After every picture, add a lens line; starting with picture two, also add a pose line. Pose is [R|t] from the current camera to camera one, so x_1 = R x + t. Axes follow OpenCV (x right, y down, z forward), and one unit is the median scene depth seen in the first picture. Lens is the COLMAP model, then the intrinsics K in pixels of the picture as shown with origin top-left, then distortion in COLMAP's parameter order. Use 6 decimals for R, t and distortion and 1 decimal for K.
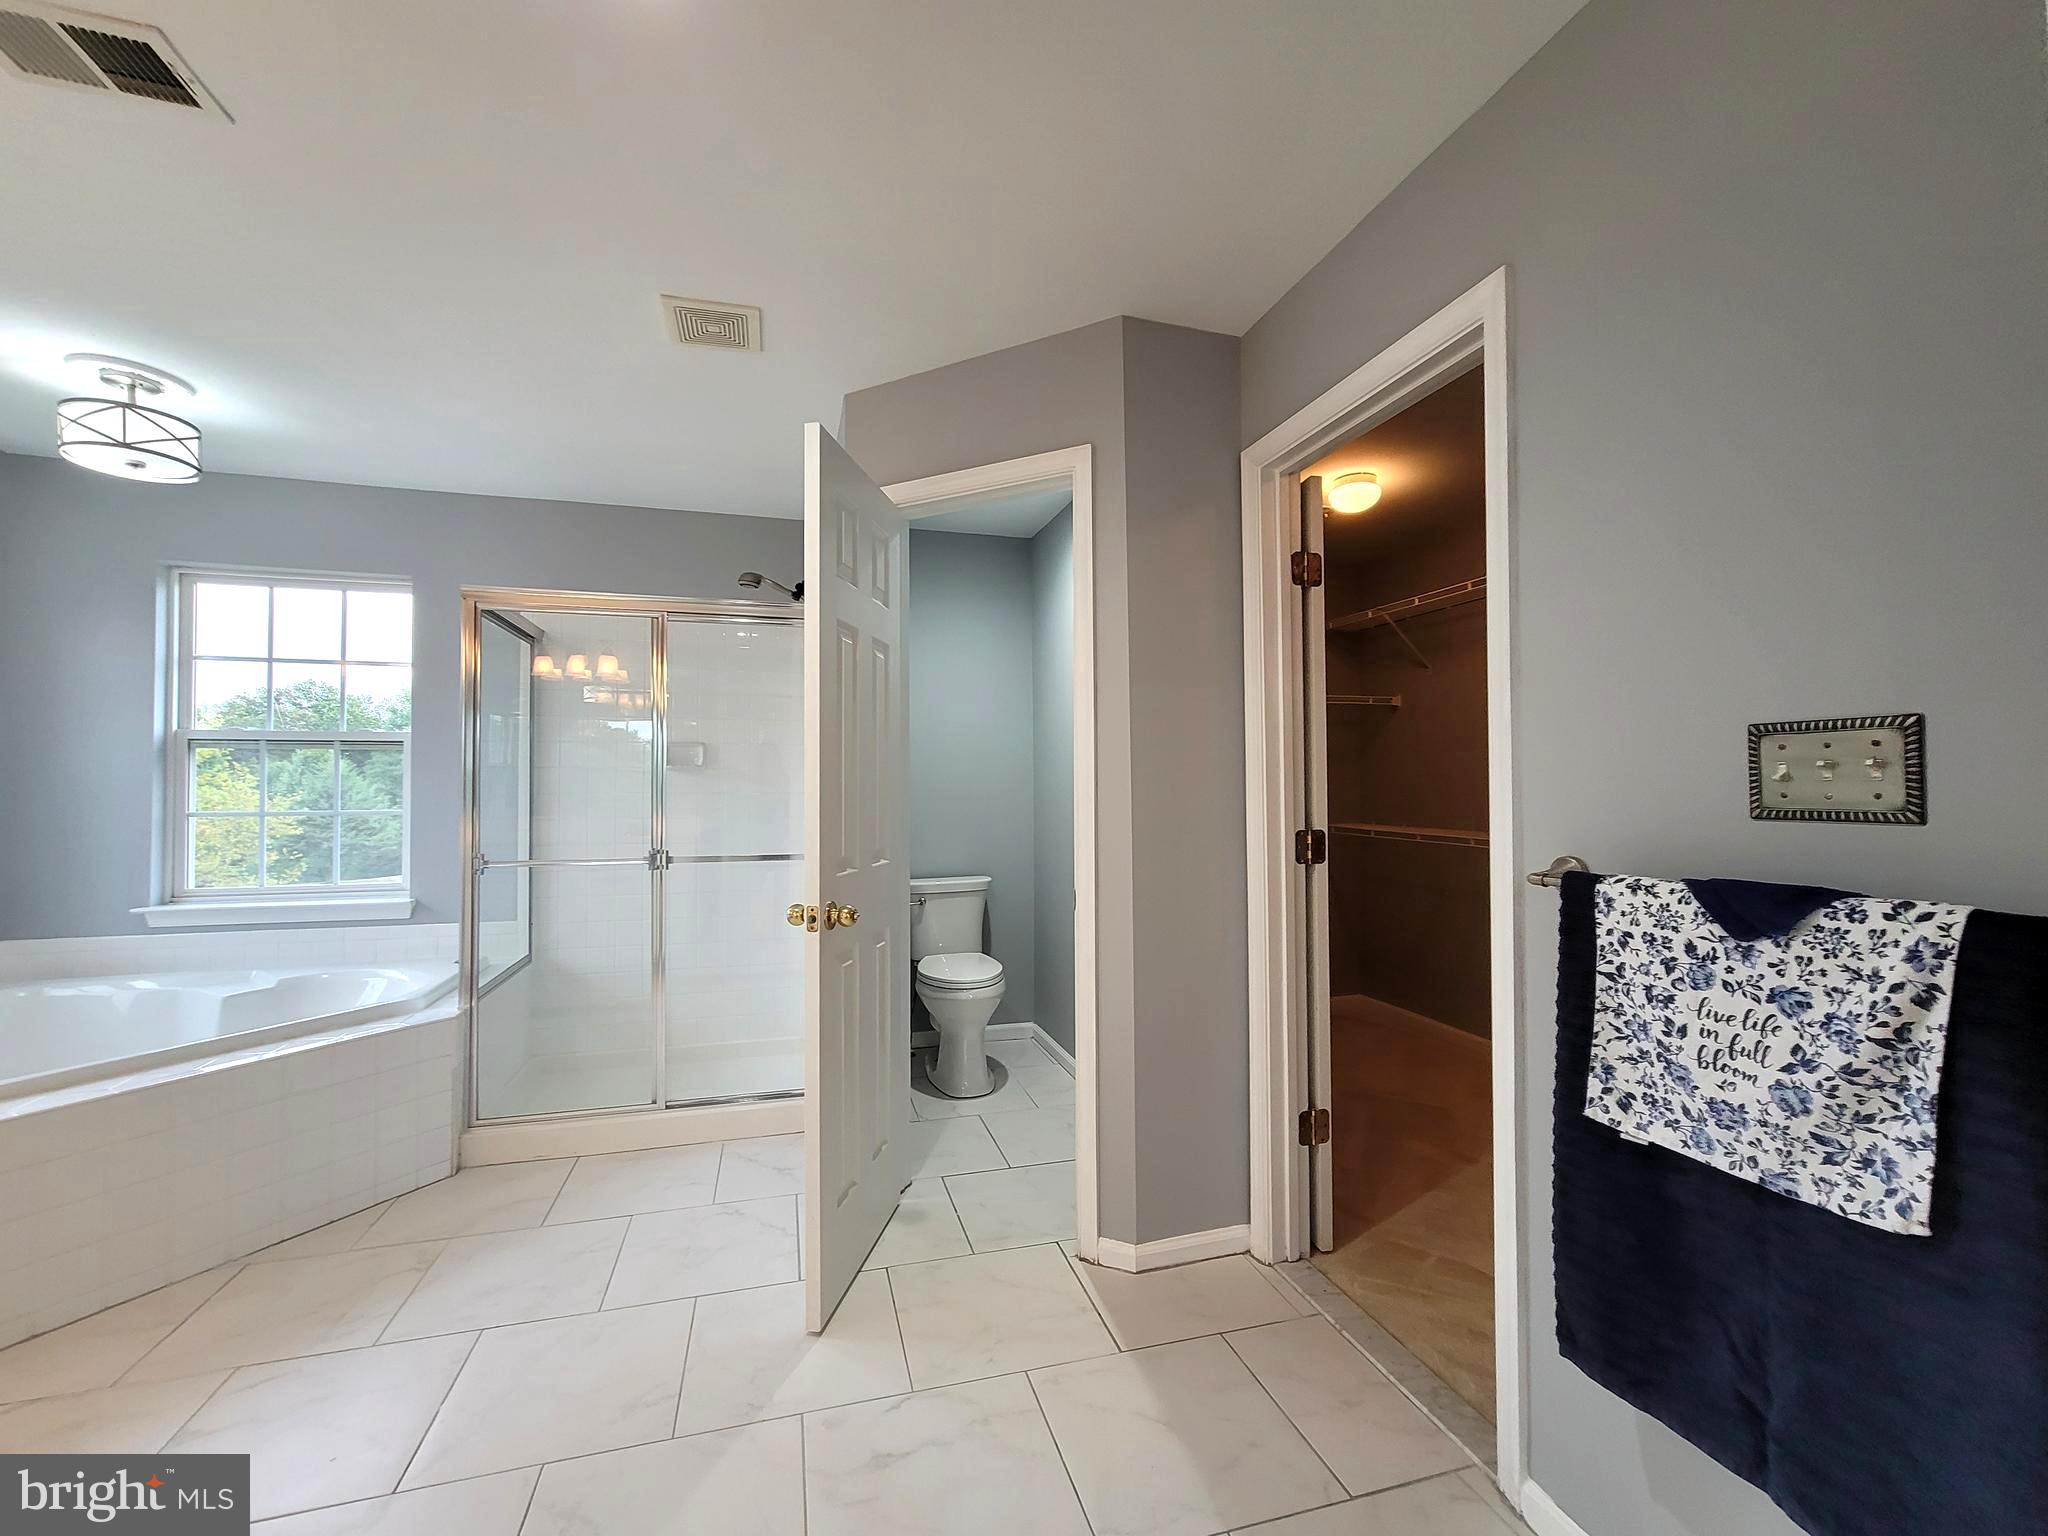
lens RADIAL K [[832.4, 0, 1017.5], [0, 832.4, 768.6], [0, 0, 1]] dist [0.002629, 0.001317]
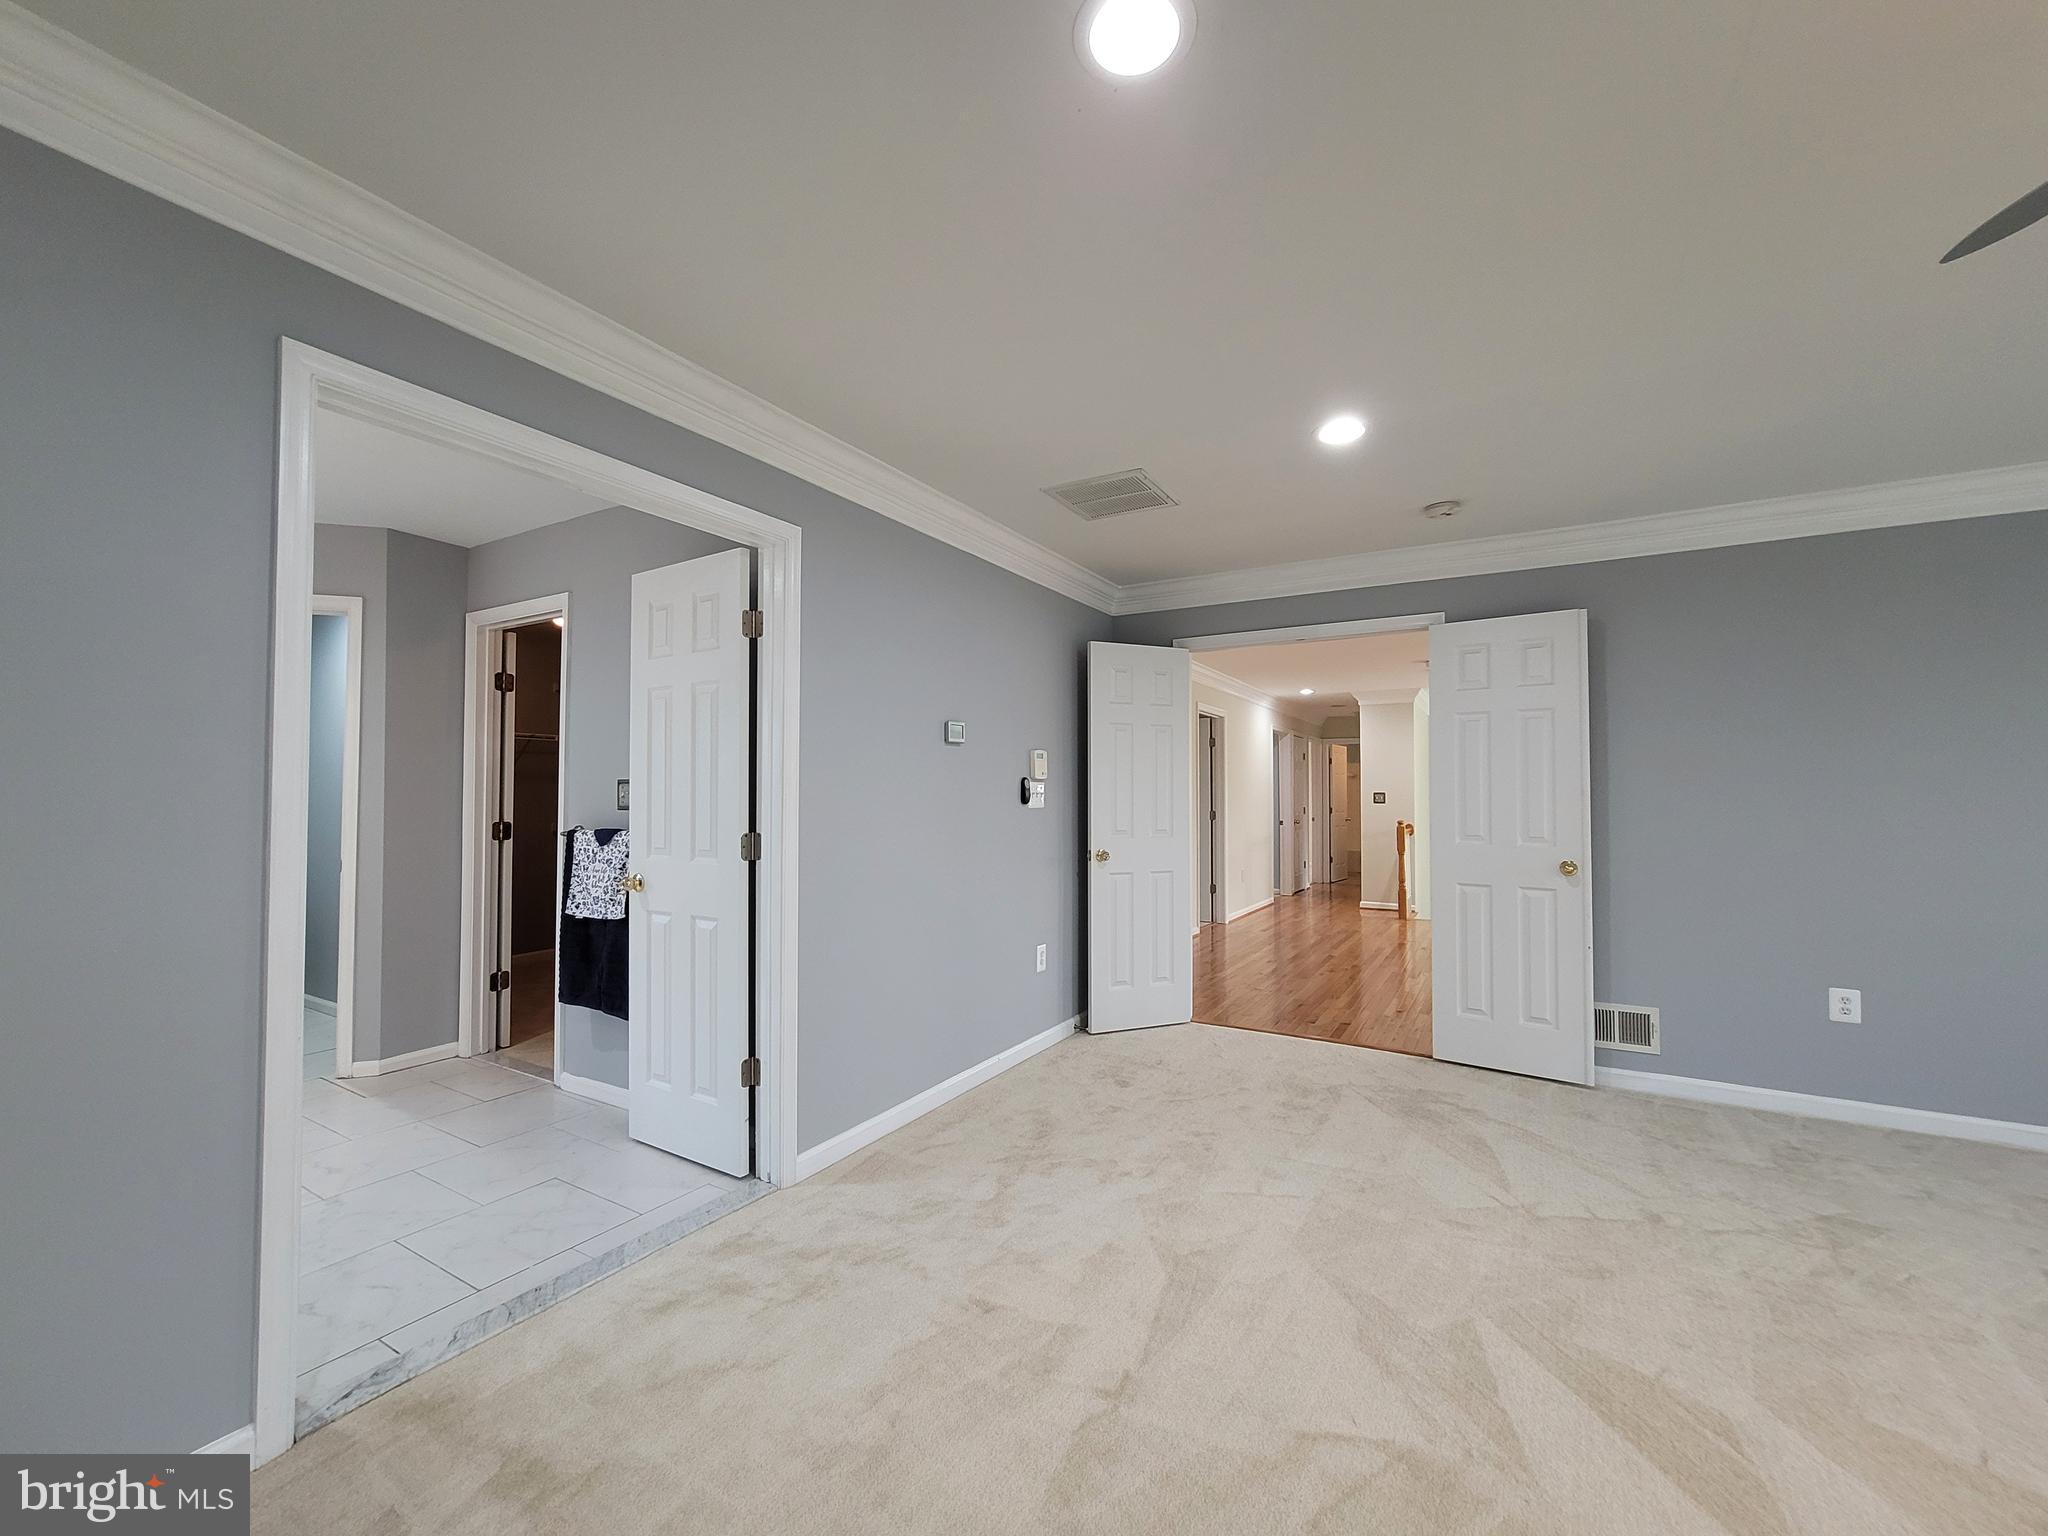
lens RADIAL K [[840.0, 0, 1013.6], [0, 840.0, 767.1], [0, 0, 1]] dist [-0.004892, -0.000398]
pose [[0.730779, 0.025969, 0.682120, -0.024170], [-0.017051, 0.999659, -0.019792, -0.007948], [-0.682401, 0.002833, 0.730972, -0.289651]]
